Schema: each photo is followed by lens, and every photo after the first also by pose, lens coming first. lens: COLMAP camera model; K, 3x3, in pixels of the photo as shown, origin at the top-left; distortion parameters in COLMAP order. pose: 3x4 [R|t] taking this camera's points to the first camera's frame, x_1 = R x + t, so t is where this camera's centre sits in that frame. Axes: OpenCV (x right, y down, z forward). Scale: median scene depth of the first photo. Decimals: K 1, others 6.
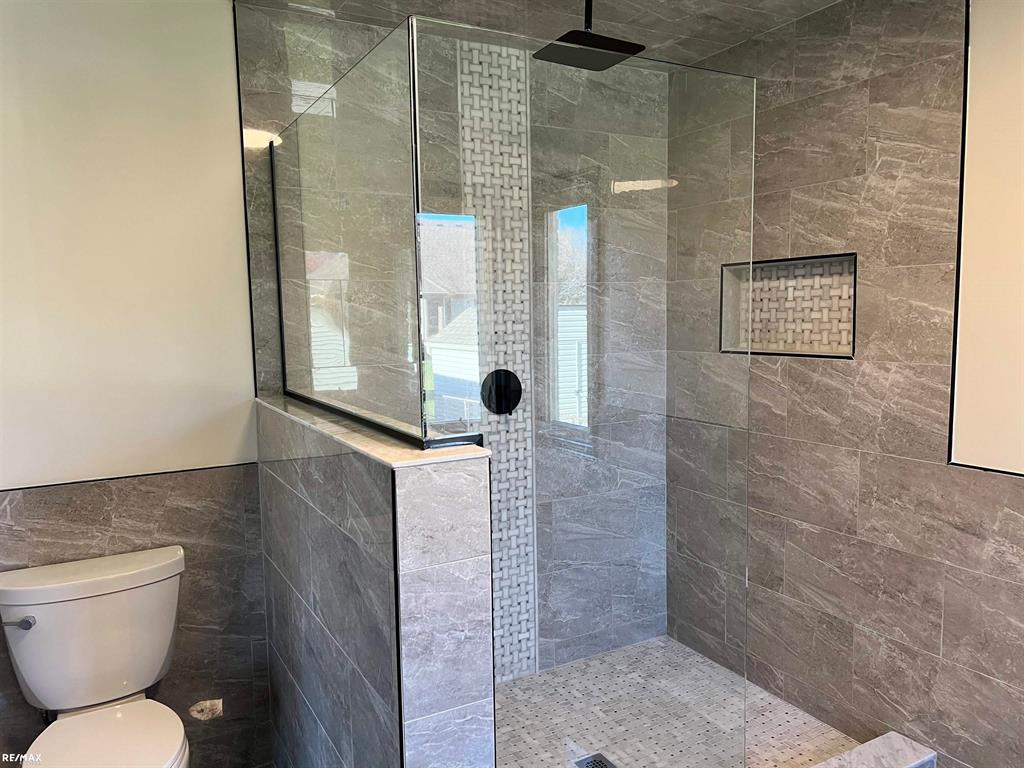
lens RADIAL K [[755.4, 0, 512.0], [0, 755.4, 386.7], [0, 0, 1]] dist [0.035019, -0.049978]
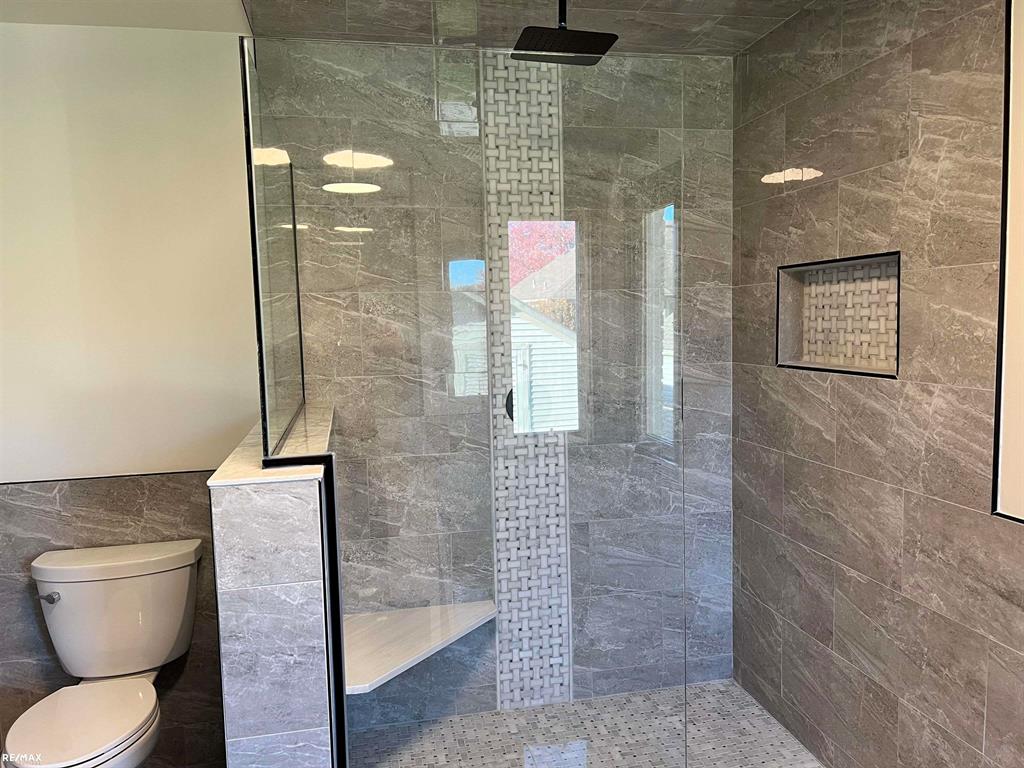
lens RADIAL K [[755.4, 0, 513.7], [0, 755.4, 381.6], [0, 0, 1]] dist [0.035019, -0.049978]
pose [[0.956792, 0.018886, -0.290159, 0.266129], [-0.021541, 0.999750, -0.005957, -0.017796], [0.289974, 0.011950, 0.956960, 0.075061]]
